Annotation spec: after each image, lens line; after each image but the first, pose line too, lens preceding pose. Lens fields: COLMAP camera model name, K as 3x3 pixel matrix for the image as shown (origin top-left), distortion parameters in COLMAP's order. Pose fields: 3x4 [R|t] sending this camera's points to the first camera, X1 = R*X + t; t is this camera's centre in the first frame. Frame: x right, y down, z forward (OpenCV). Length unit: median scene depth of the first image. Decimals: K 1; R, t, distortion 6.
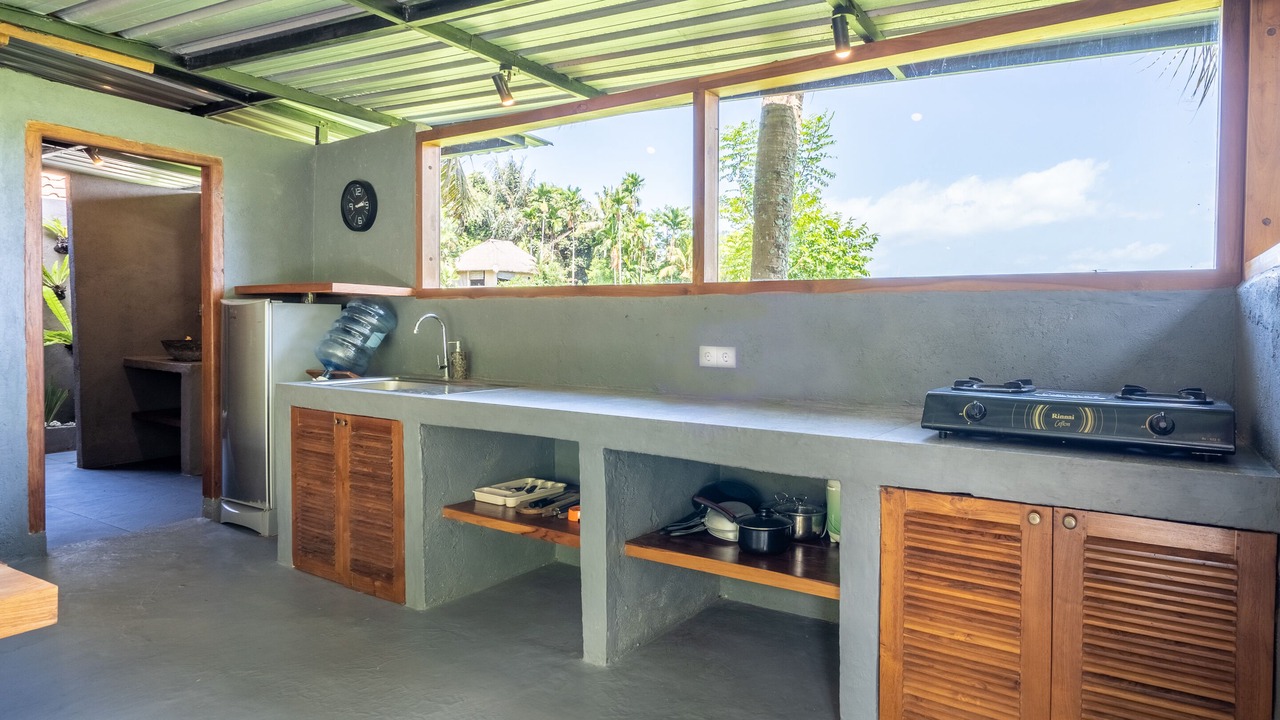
lens RADIAL K [[599.2, 0, 640.0], [0, 599.2, 360.0], [0, 0, 1]] dist [-0.004704, -0.000237]
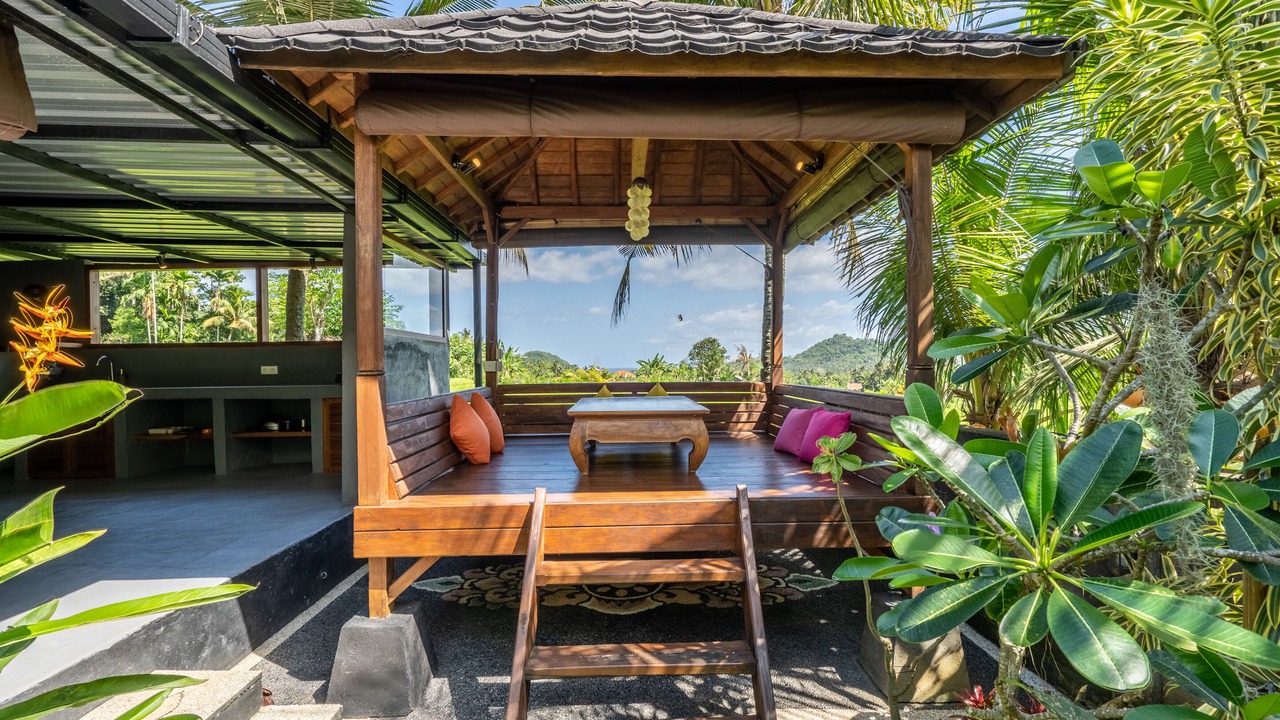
lens RADIAL K [[544.4, 0, 636.3], [0, 544.4, 351.0], [0, 0, 1]] dist [-0.001932, 0.000139]
pose [[0.753065, -0.009129, 0.657883, -0.106153], [0.070762, 0.995228, -0.067190, 0.086890], [-0.654130, 0.097152, 0.750117, -0.867359]]
